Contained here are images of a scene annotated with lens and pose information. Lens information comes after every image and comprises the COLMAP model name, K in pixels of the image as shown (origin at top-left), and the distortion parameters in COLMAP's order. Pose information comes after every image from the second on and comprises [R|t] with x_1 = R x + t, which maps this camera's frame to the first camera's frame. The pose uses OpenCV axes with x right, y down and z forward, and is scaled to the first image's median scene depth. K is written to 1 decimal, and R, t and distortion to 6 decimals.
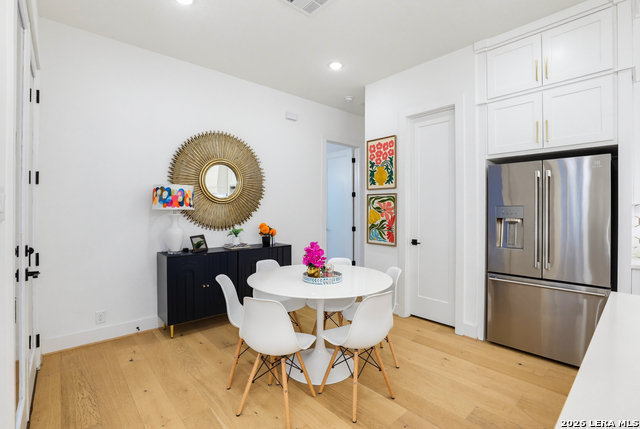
lens RADIAL K [[297.4, 0, 330.3], [0, 297.4, 210.4], [0, 0, 1]] dist [-0.038920, 0.008416]
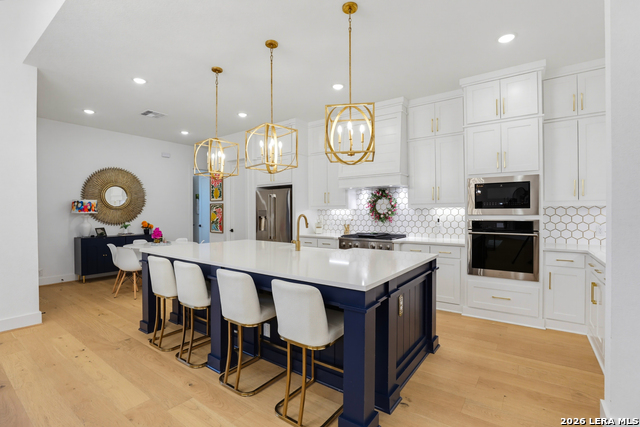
lens RADIAL K [[297.4, 0, 322.7], [0, 297.4, 214.9], [0, 0, 1]] dist [-0.038920, 0.008416]
pose [[0.978938, -0.007472, 0.204021, 0.489630], [0.007203, 0.999972, 0.002059, 0.013451], [-0.204031, -0.000546, 0.978964, -0.959708]]
